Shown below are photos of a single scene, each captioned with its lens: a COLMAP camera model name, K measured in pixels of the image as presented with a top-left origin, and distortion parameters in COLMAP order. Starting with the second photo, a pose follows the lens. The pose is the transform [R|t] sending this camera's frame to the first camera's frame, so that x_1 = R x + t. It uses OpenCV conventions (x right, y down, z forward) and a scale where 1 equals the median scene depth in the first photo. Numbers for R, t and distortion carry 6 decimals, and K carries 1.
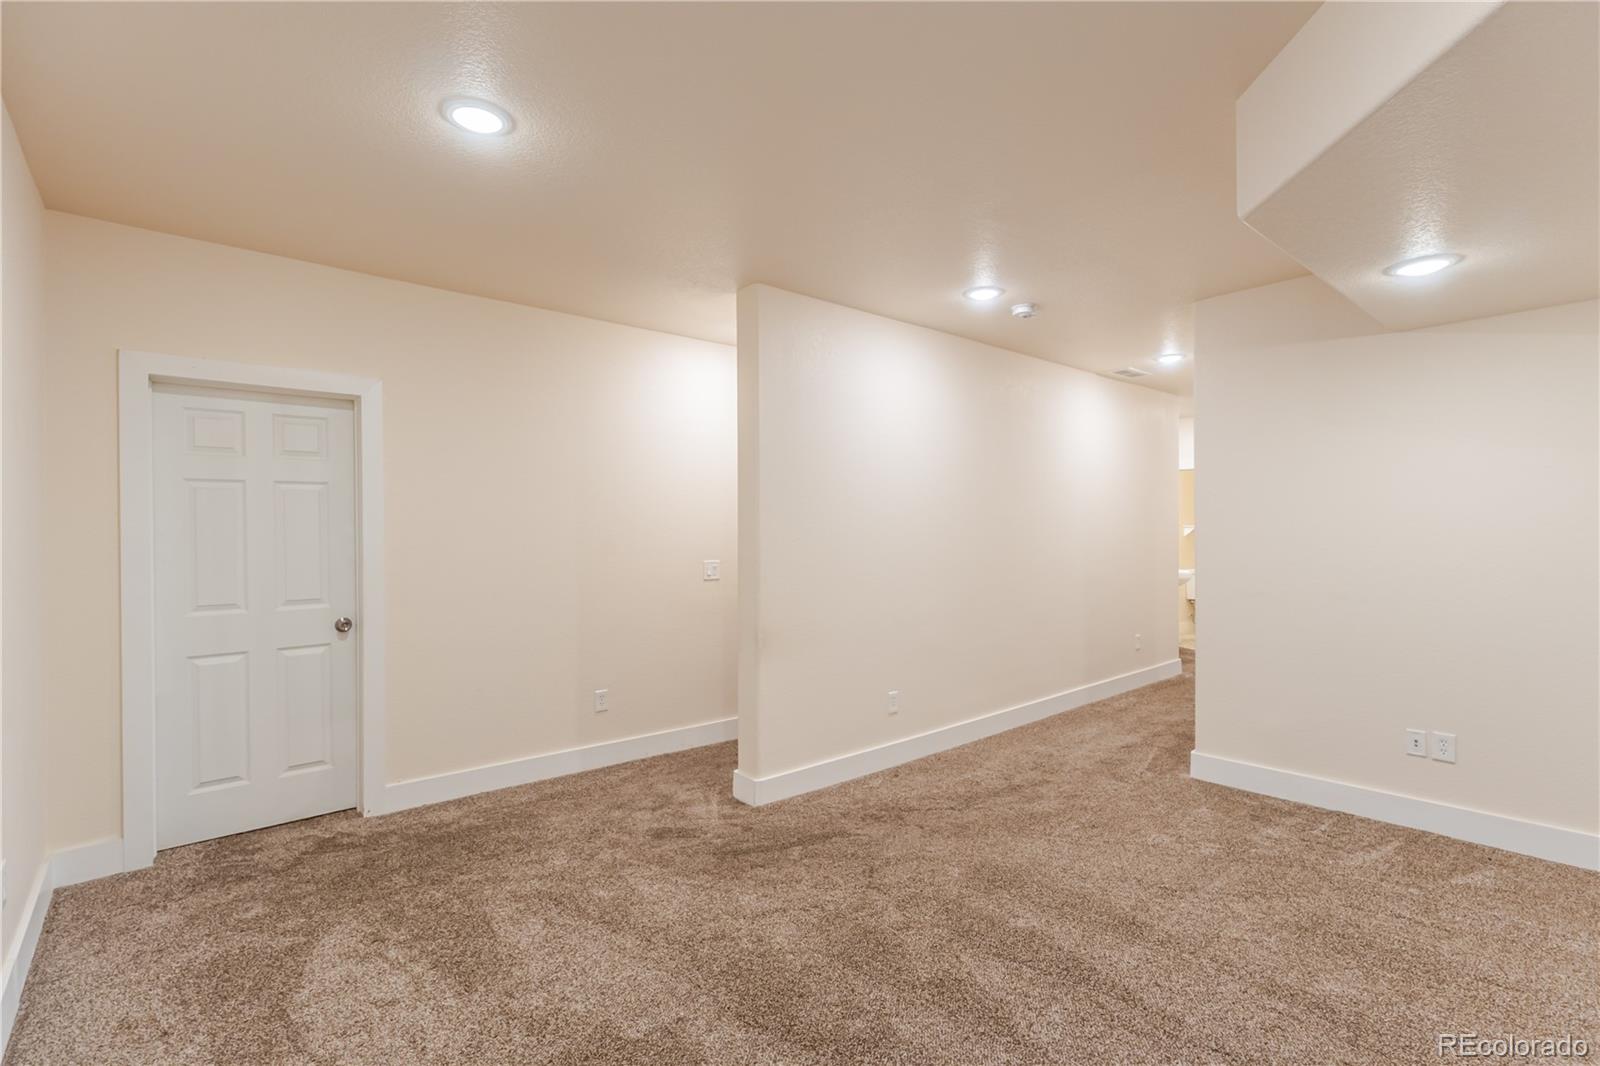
lens RADIAL K [[731.5, 0, 803.8], [0, 731.5, 537.2], [0, 0, 1]] dist [-0.003059, 0.002628]
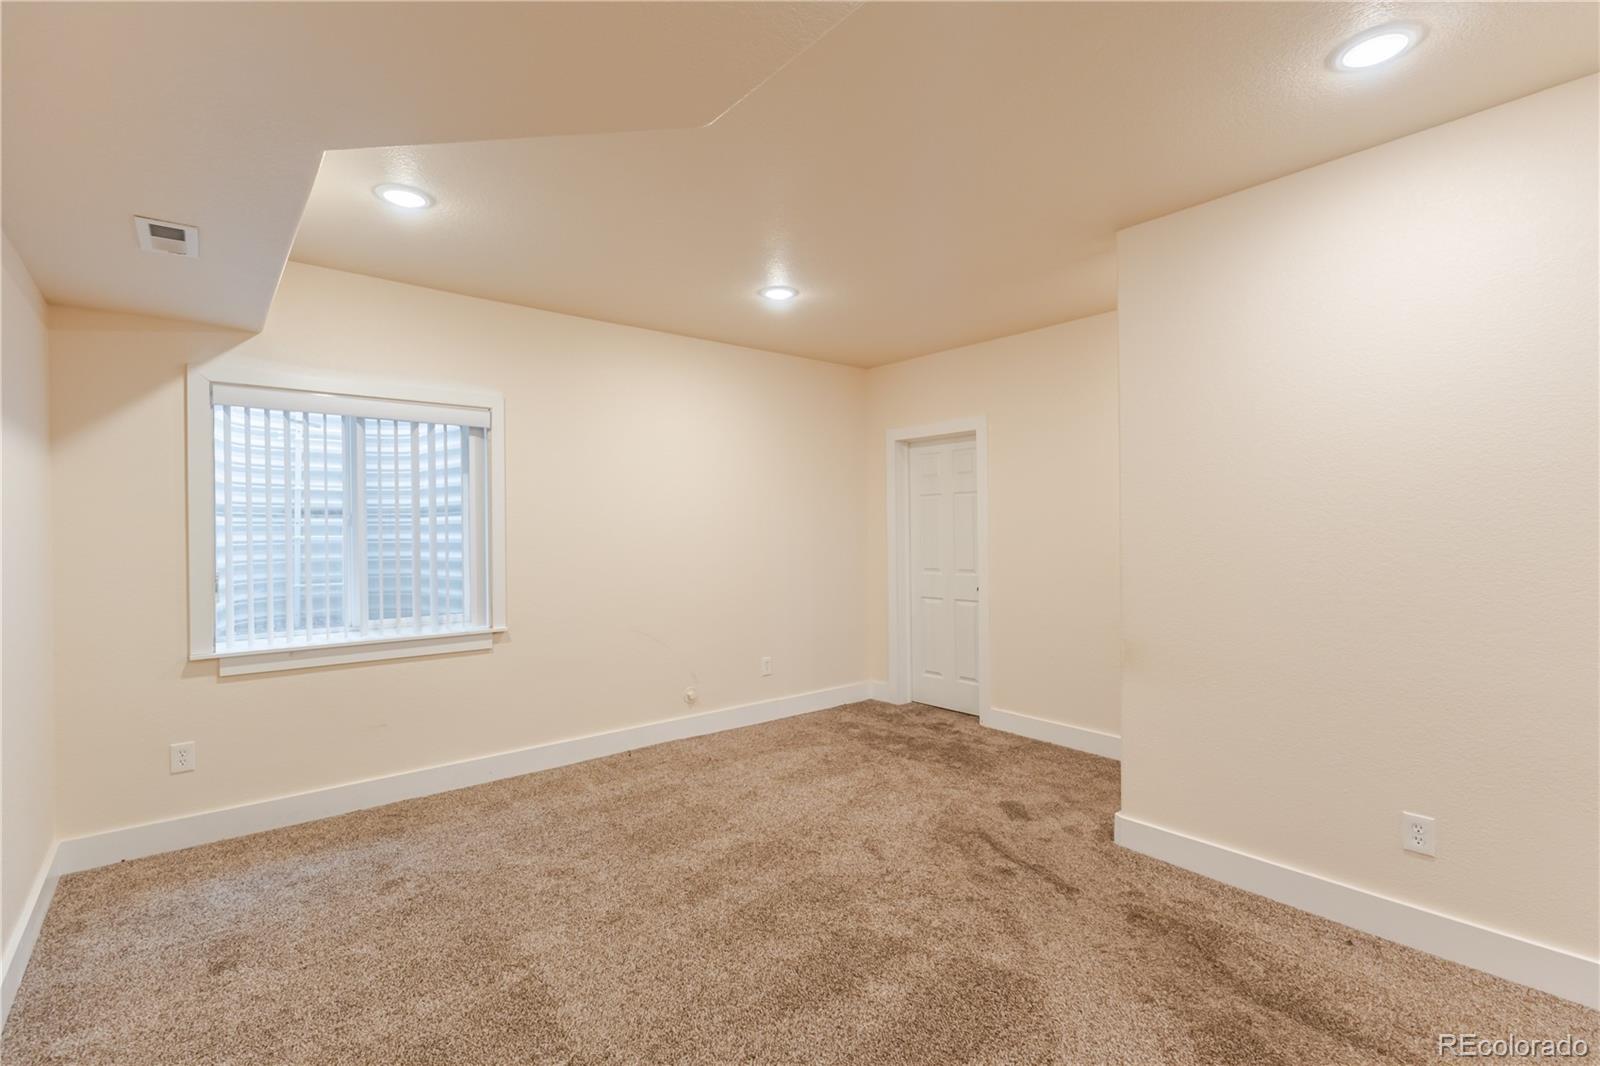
lens RADIAL K [[731.5, 0, 803.9], [0, 731.5, 529.6], [0, 0, 1]] dist [-0.003059, 0.002628]
pose [[-0.016631, 0.002106, -0.999859, 0.902133], [-0.001827, 0.999996, 0.002137, 0.000617], [0.999860, 0.001862, -0.016627, 0.738114]]
